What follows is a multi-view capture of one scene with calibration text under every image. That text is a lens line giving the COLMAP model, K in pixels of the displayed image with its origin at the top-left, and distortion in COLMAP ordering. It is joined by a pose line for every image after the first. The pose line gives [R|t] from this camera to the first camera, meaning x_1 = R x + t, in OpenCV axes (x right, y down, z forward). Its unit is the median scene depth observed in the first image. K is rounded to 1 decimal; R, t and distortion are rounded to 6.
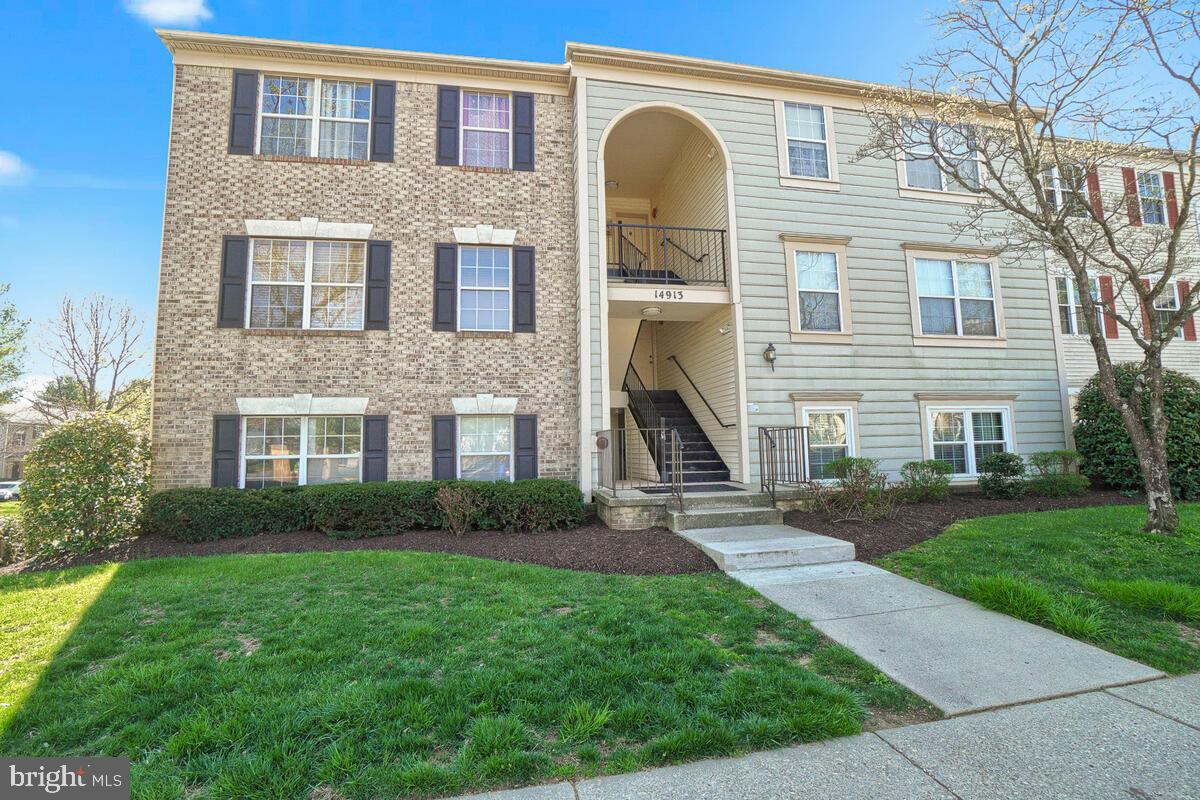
lens RADIAL K [[554.9, 0, 600.0], [0, 554.9, 400.0], [0, 0, 1]] dist [-0.067689, 0.017731]
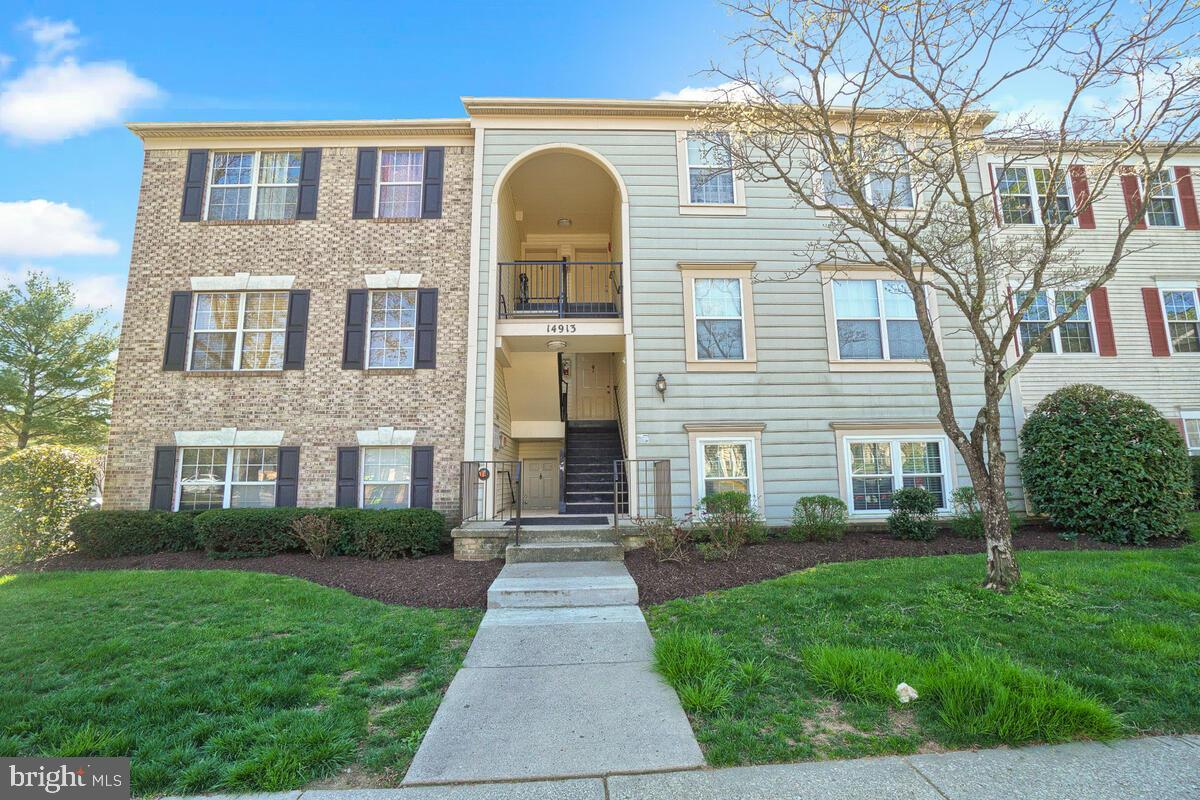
lens RADIAL K [[526.8, 0, 599.2], [0, 526.8, 406.4], [0, 0, 1]] dist [-0.065177, 0.015881]
pose [[0.988843, -0.013094, -0.148383, 0.348879], [0.006359, 0.998932, -0.045770, -0.001768], [0.148824, 0.044316, 0.987870, 0.062241]]
